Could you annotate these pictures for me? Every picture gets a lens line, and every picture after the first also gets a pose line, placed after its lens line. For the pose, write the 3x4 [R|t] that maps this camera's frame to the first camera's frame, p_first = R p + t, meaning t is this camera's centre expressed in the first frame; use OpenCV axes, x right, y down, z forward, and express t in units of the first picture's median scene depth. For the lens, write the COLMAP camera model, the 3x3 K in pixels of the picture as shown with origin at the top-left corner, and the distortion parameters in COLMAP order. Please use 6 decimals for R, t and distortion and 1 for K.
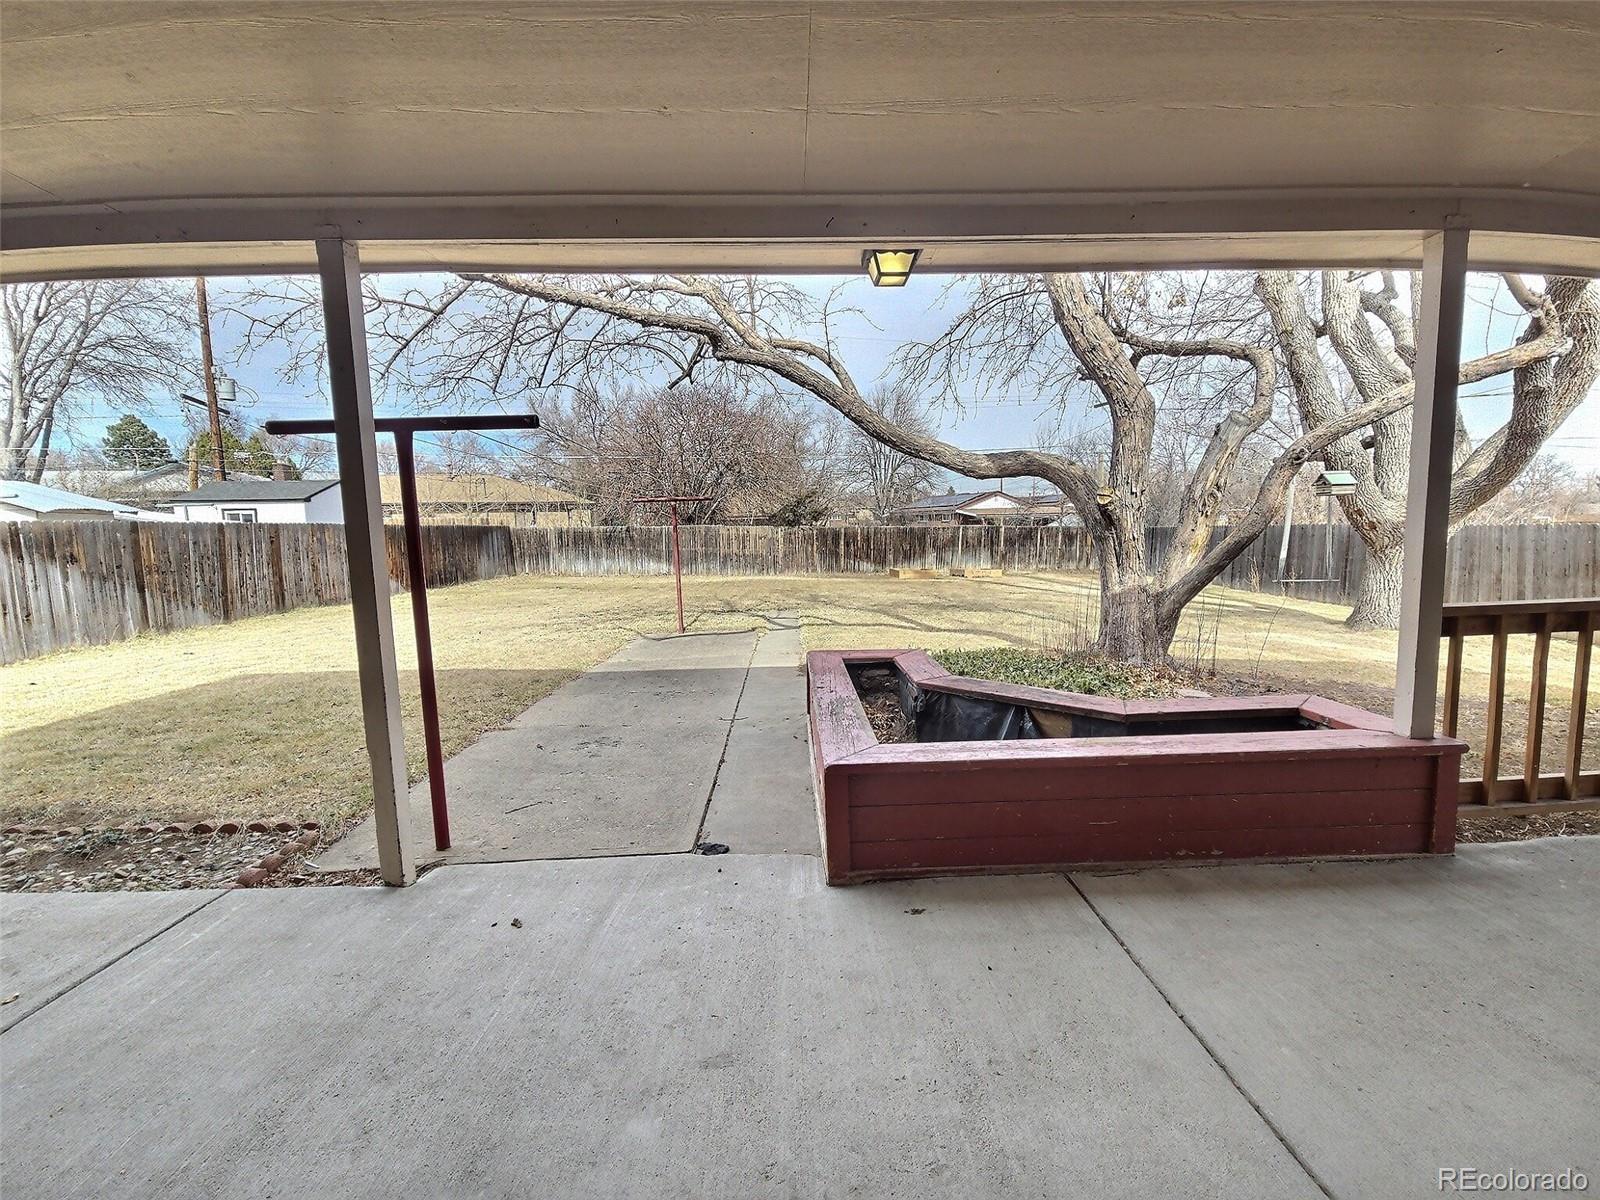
lens RADIAL K [[725.9, 0, 800.0], [0, 725.9, 600.0], [0, 0, 1]] dist [-0.000030, -0.000113]
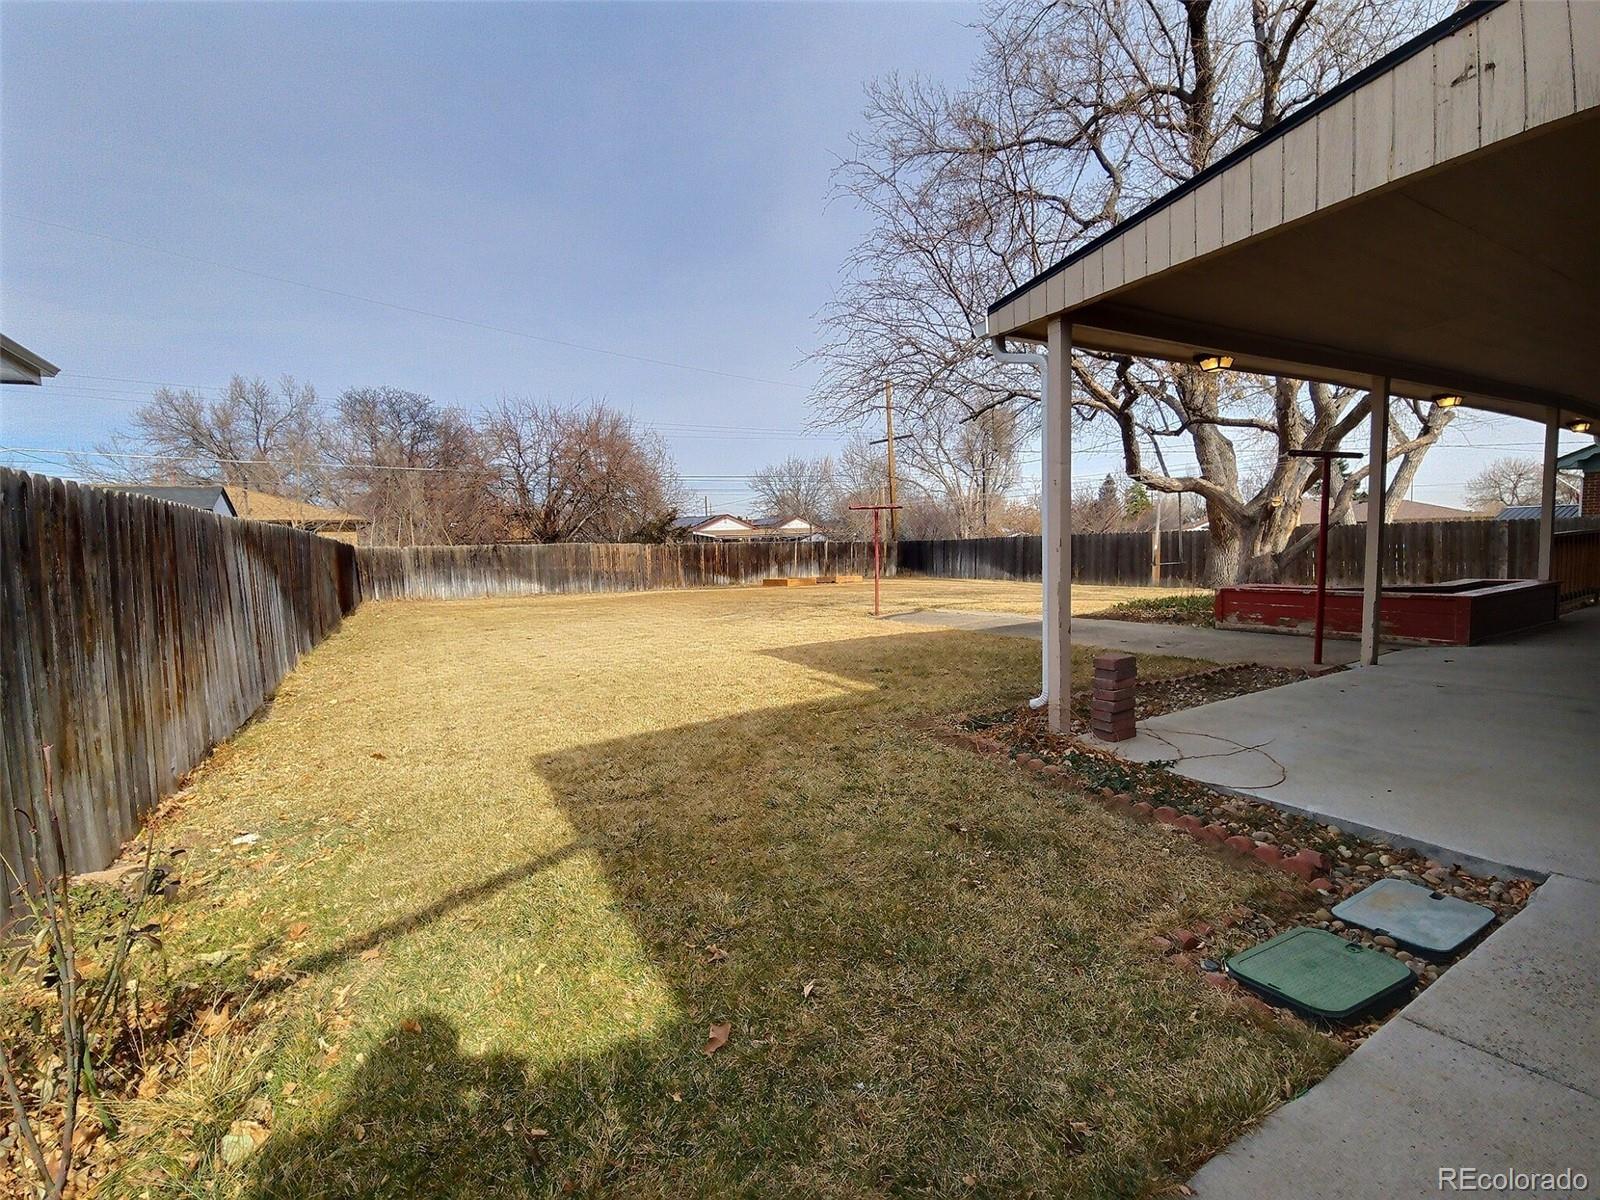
lens RADIAL K [[706.7, 0, 807.8], [0, 706.7, 606.8], [0, 0, 1]] dist [0.009807, -0.007203]
pose [[0.883781, -0.054176, 0.464753, -0.298660], [0.065505, 0.997818, -0.008250, 0.011765], [-0.463292, 0.037735, 0.885402, 0.004967]]
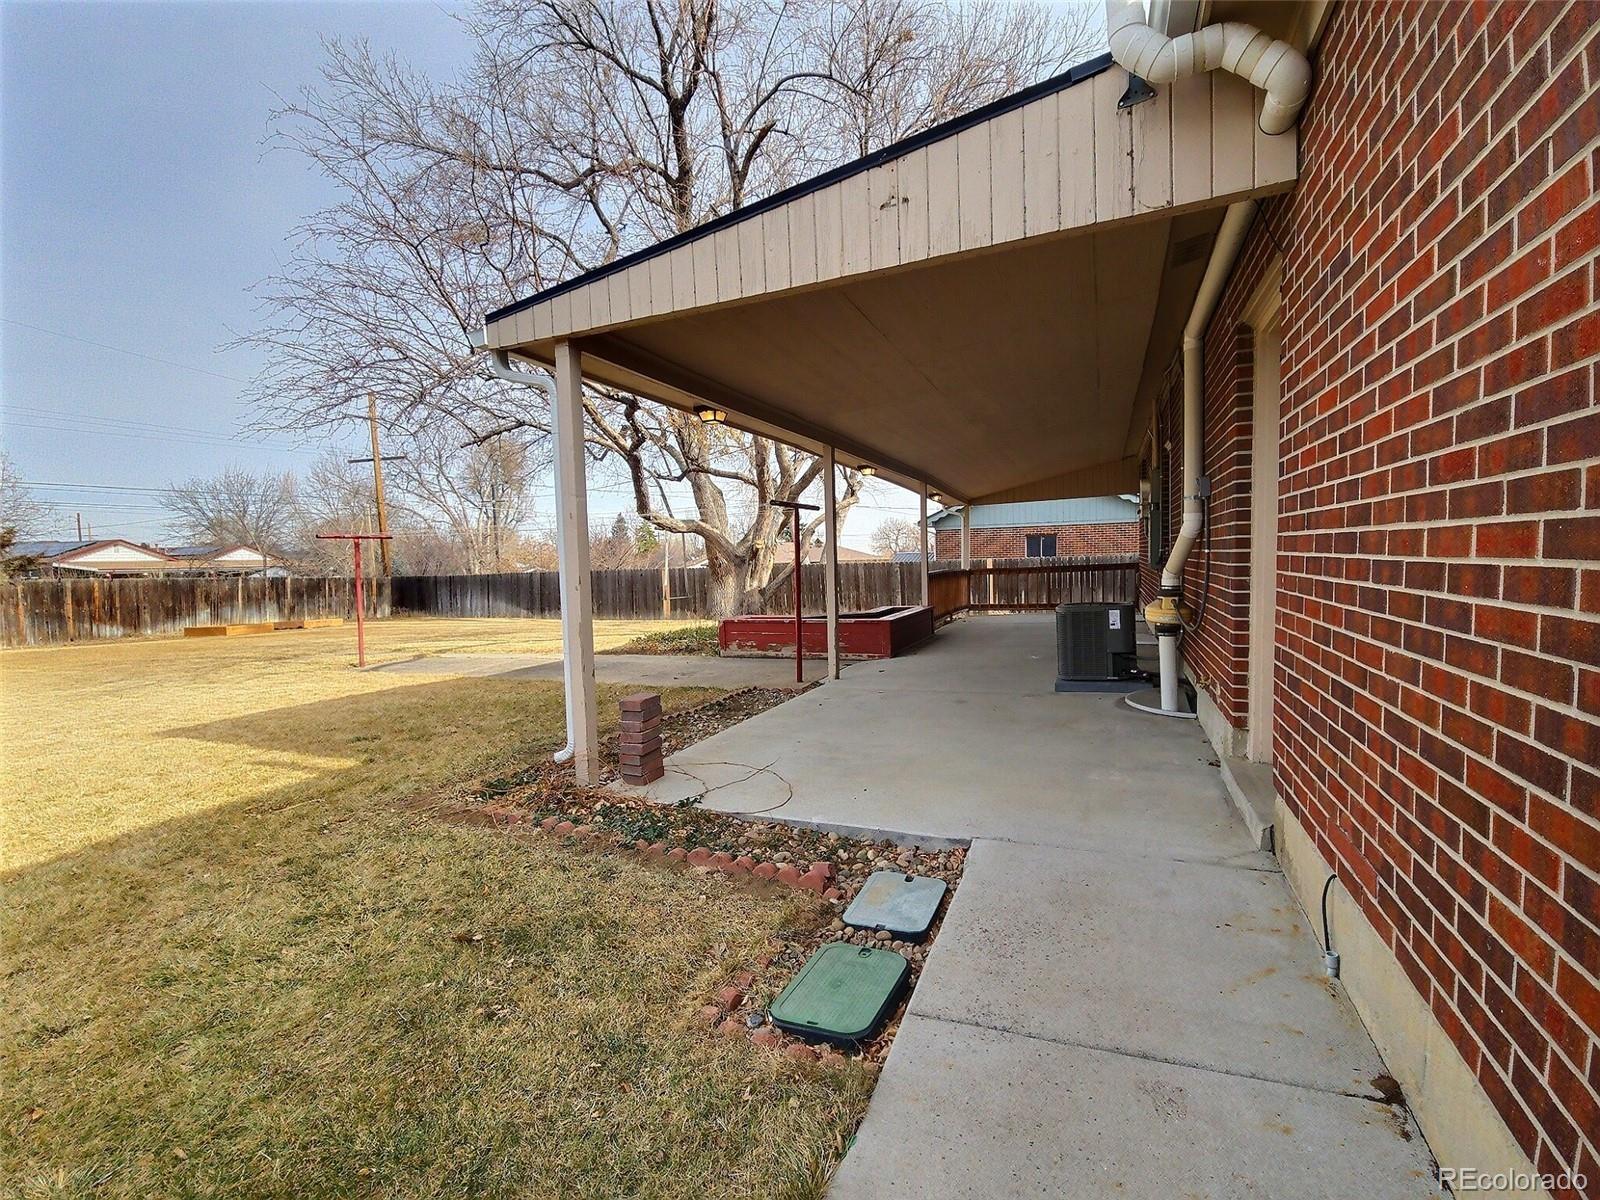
lens RADIAL K [[706.7, 0, 807.8], [0, 706.7, 606.8], [0, 0, 1]] dist [0.009807, -0.007203]
pose [[0.414984, -0.049044, 0.908506, -0.292878], [0.112544, 0.993644, 0.002233, 0.010926], [-0.902841, 0.101320, 0.417866, 0.010570]]
